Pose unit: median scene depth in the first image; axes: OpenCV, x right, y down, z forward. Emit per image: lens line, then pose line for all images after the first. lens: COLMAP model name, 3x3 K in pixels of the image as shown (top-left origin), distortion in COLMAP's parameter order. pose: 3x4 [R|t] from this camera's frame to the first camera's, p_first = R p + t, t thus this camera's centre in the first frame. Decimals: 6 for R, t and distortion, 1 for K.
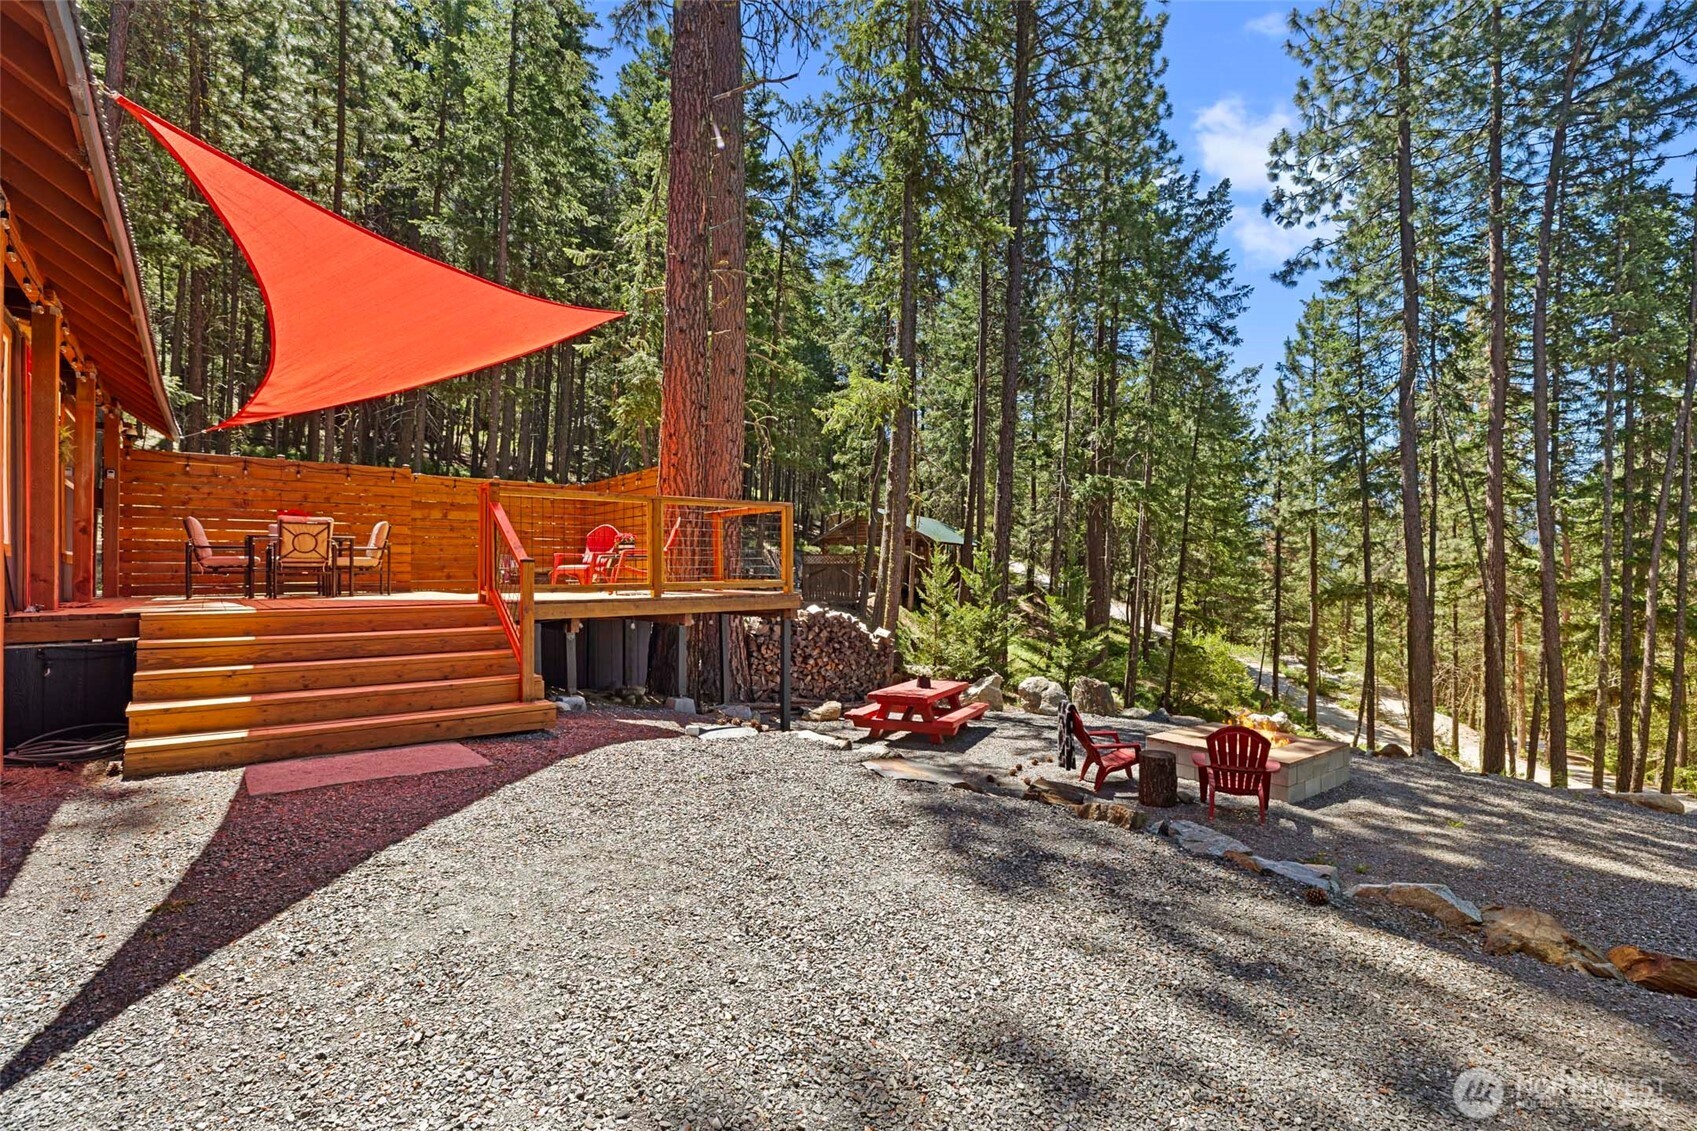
lens RADIAL K [[771.1, 0, 842.2], [0, 771.1, 552.7], [0, 0, 1]] dist [-0.003723, 0.000110]
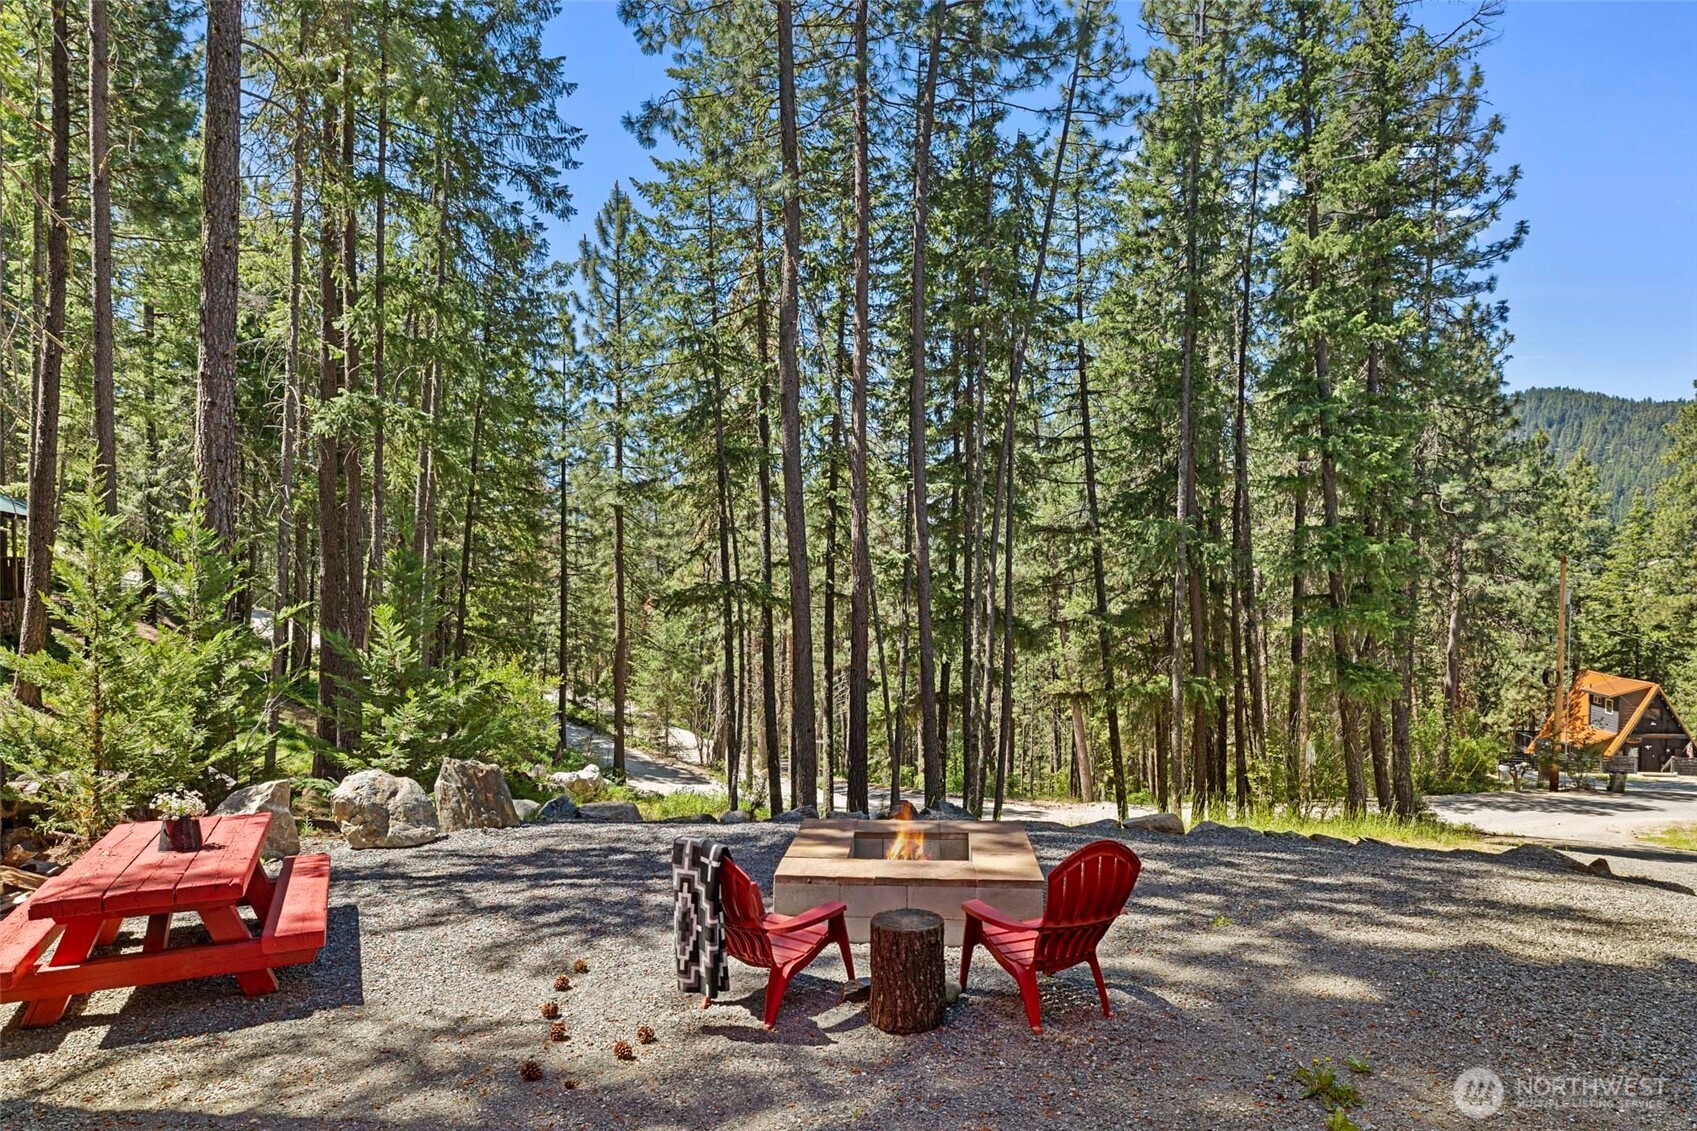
lens RADIAL K [[1082.6, 0, 848.4], [0, 1082.6, 636.3], [0, 0, 1]] dist [-0.003329, -0.000900]
pose [[0.650189, -0.042971, 0.758556, -0.044183], [-0.017892, 0.997256, 0.071829, 0.014361], [-0.759562, -0.060274, 0.647637, 0.226307]]
